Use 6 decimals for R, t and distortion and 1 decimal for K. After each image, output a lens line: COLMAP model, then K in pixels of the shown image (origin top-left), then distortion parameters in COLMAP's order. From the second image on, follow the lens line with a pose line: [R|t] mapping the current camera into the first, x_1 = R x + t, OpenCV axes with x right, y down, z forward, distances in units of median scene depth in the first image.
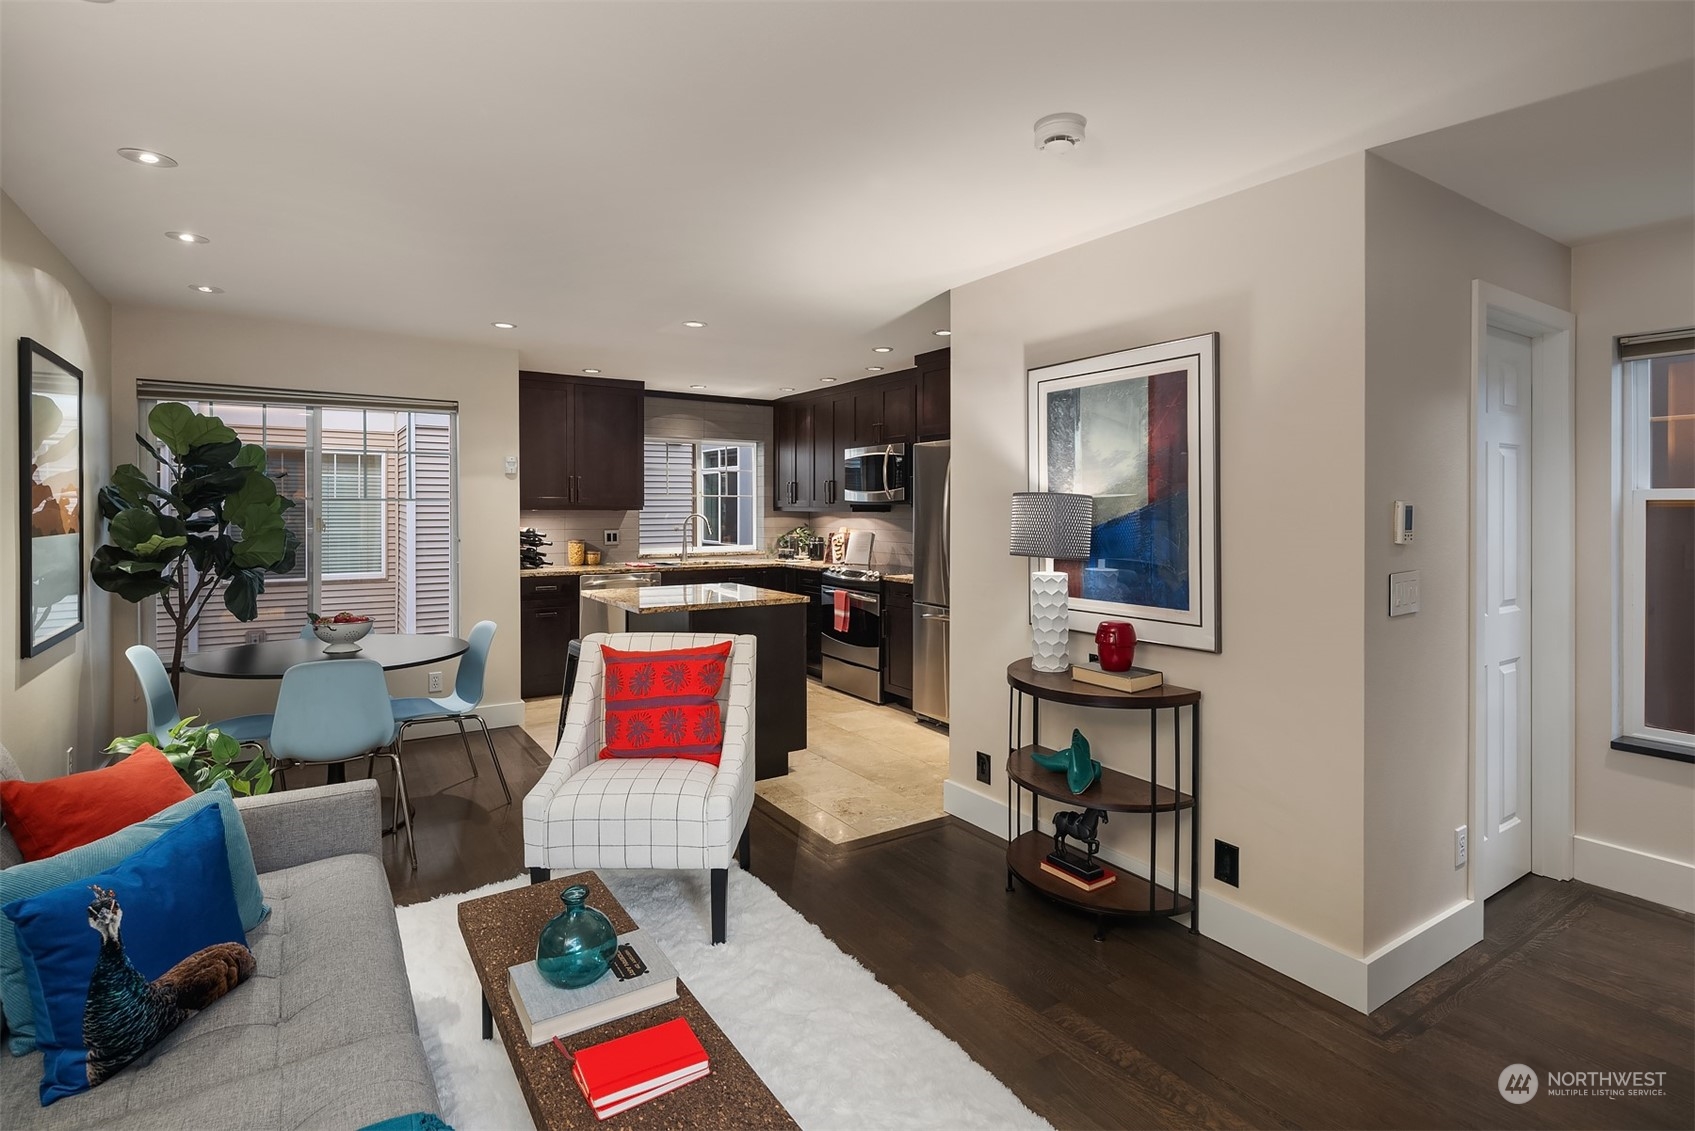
lens RADIAL K [[833.1, 0, 888.5], [0, 833.1, 514.9], [0, 0, 1]] dist [-0.003533, -0.000055]
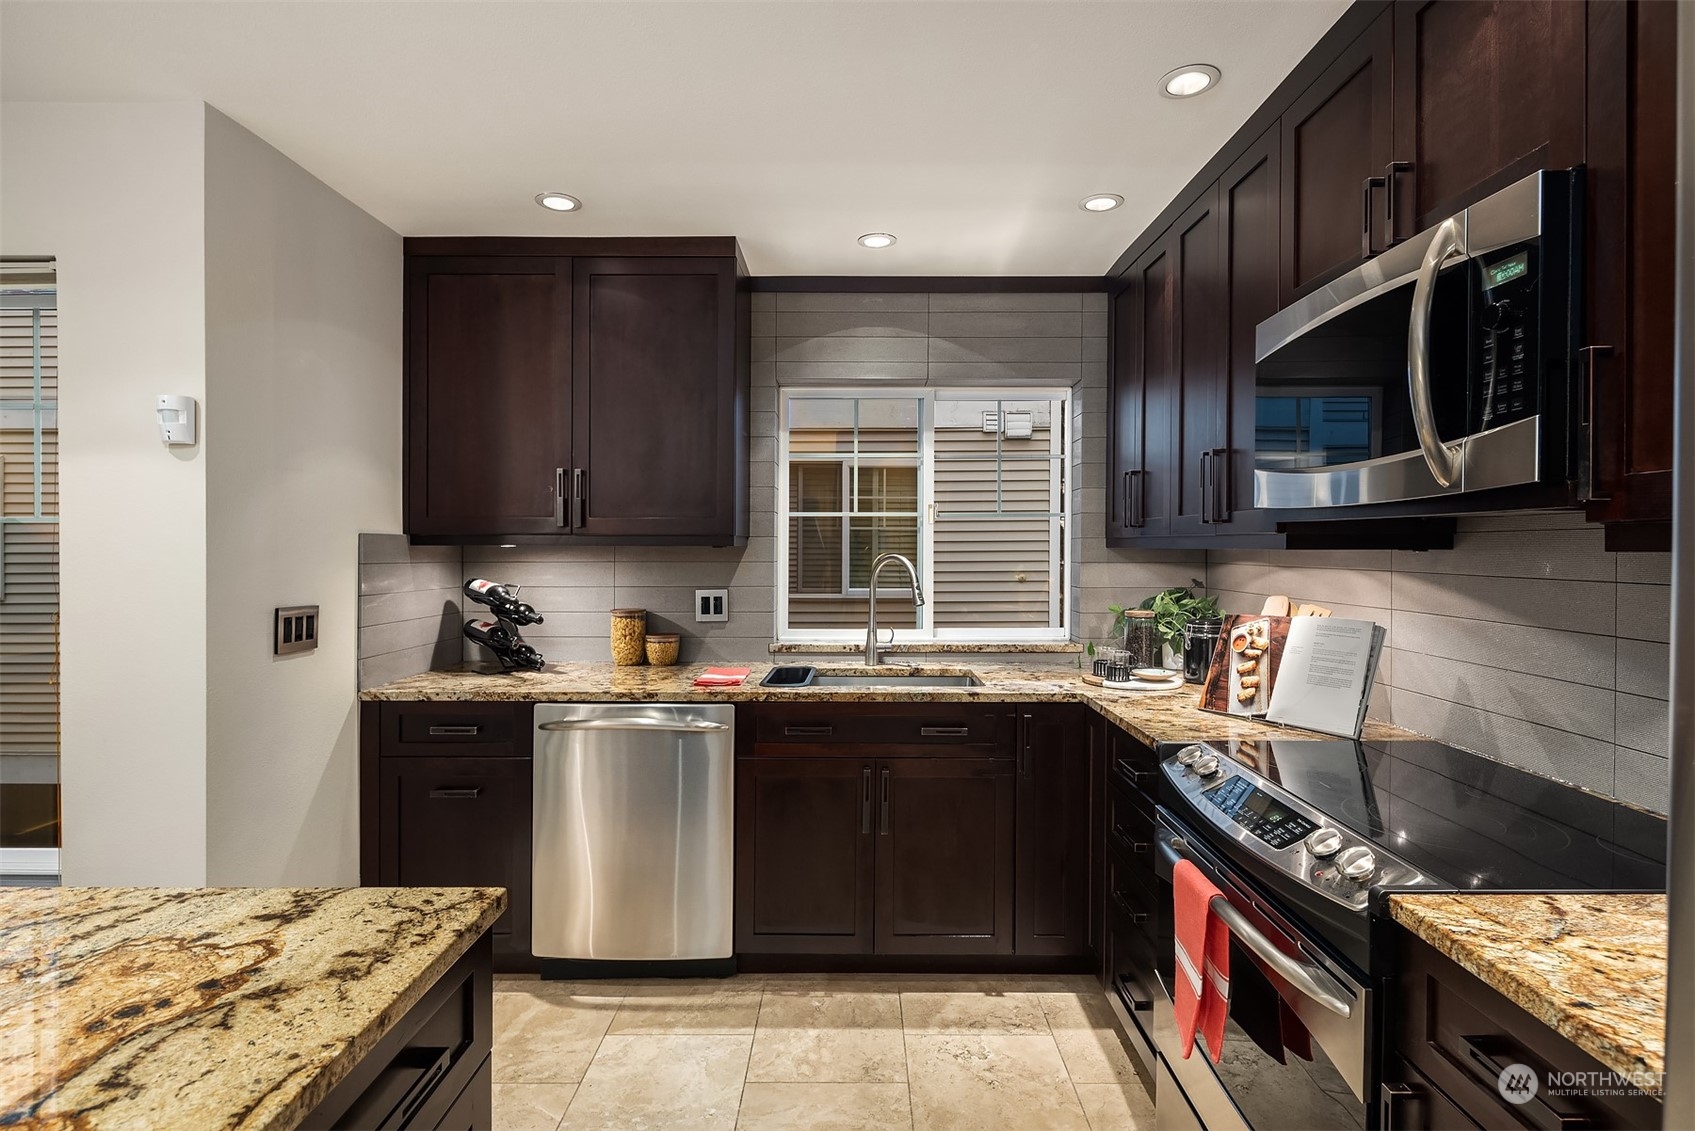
lens RADIAL K [[833.1, 0, 868.2], [0, 833.1, 560.2], [0, 0, 1]] dist [-0.003533, -0.000055]
pose [[0.814711, 0.006405, -0.579832, 0.004238], [-0.003060, 0.999973, 0.006746, -0.001369], [0.579859, -0.003722, 0.814708, 0.677417]]
